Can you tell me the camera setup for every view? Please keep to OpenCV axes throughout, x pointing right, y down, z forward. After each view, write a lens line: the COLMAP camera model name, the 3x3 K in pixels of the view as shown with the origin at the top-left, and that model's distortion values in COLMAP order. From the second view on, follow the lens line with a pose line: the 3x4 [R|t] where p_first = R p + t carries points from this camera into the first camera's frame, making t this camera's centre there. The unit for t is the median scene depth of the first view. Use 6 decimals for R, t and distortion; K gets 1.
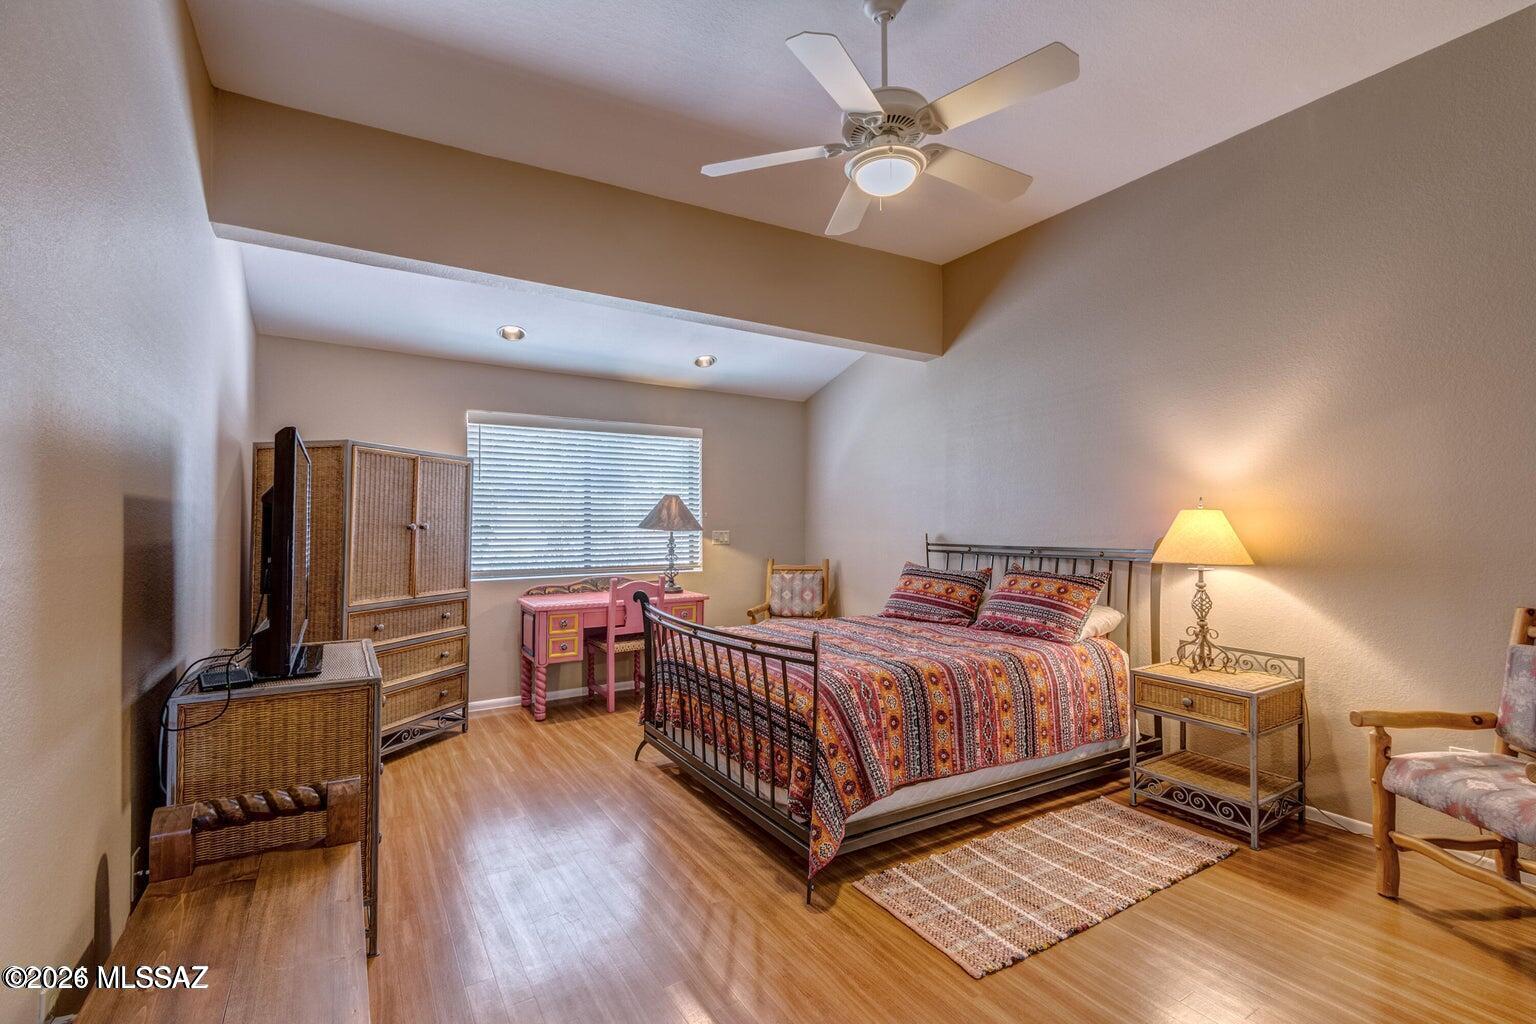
lens RADIAL K [[676.5, 0, 780.0], [0, 676.5, 515.4], [0, 0, 1]] dist [0.005168, -0.002577]
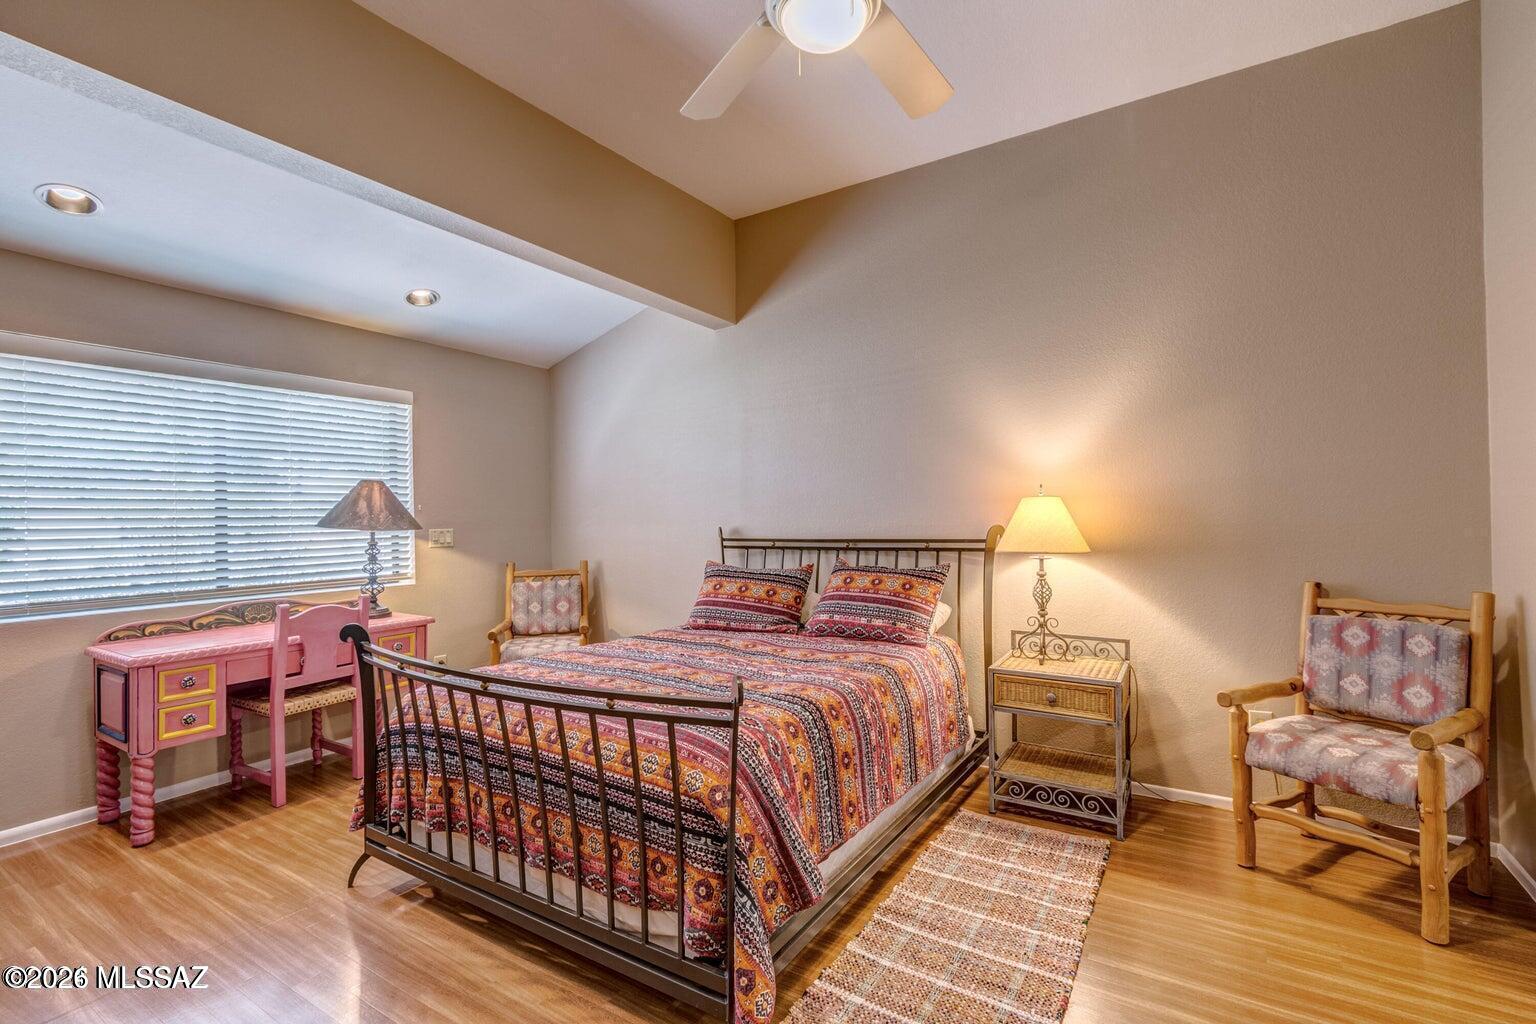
lens RADIAL K [[676.5, 0, 778.8], [0, 676.5, 514.6], [0, 0, 1]] dist [0.005168, -0.002577]
pose [[0.898611, -0.011368, 0.438599, -0.131901], [0.008296, 0.999926, 0.008922, 0.004706], [-0.438668, -0.004379, 0.898639, 0.254291]]
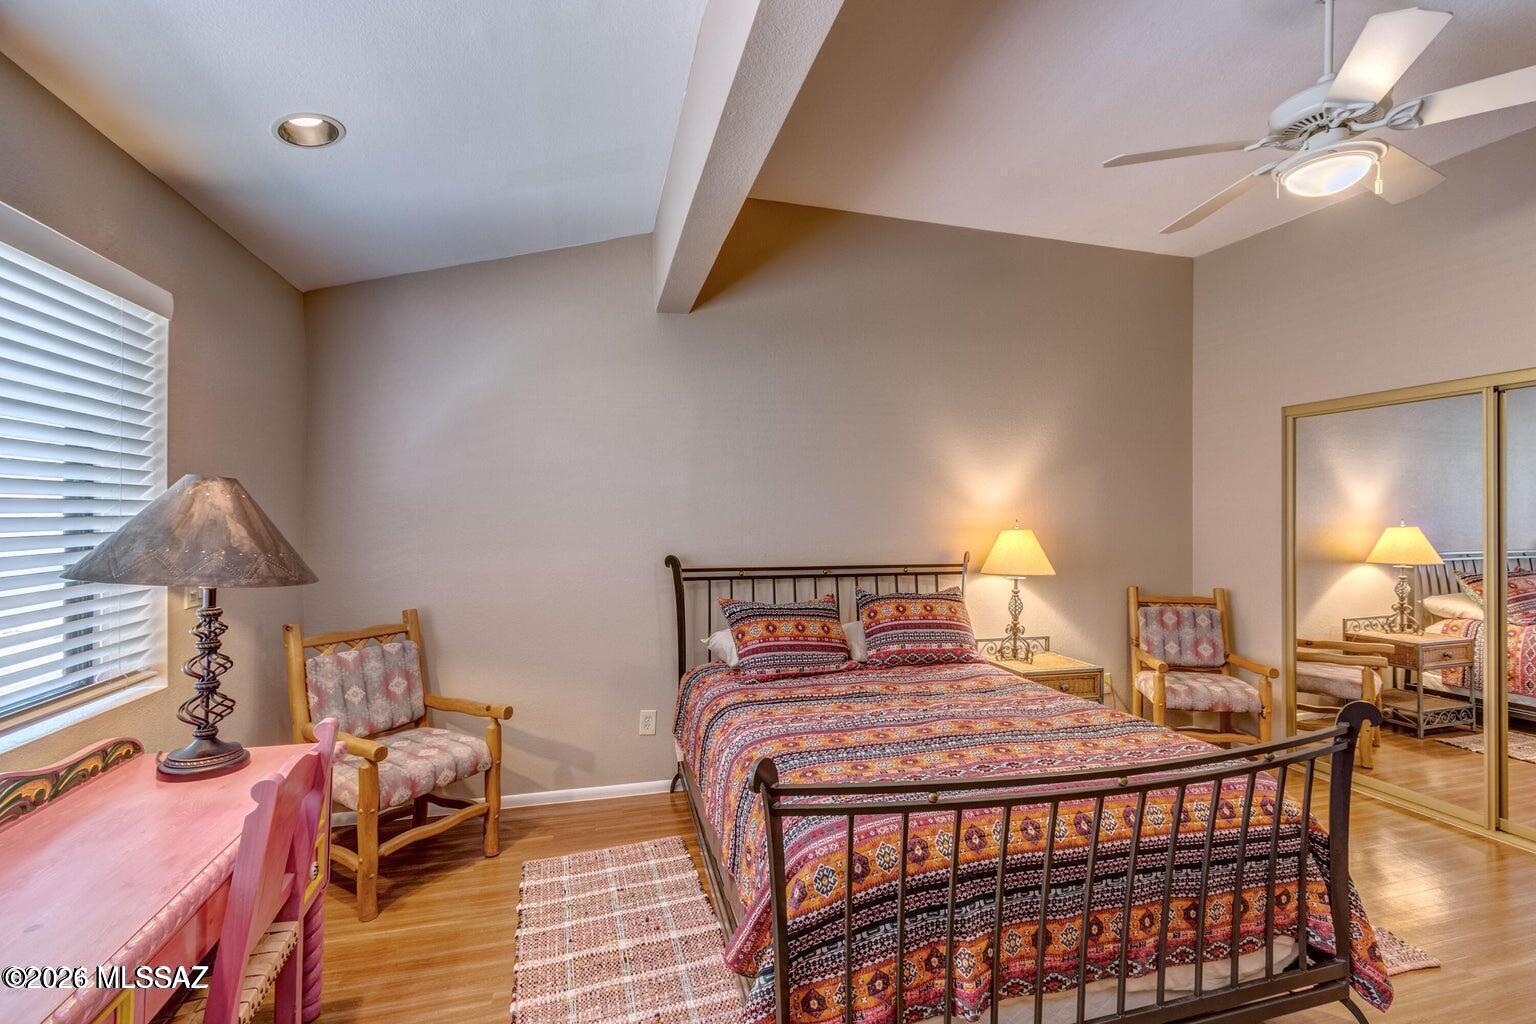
lens RADIAL K [[676.5, 0, 776.9], [0, 676.5, 514.4], [0, 0, 1]] dist [0.005168, -0.002577]
pose [[0.281071, 0.005863, 0.959669, -0.600177], [-0.017654, 0.999844, -0.000938, -0.024513], [-0.959525, -0.016678, 0.281131, 0.949247]]
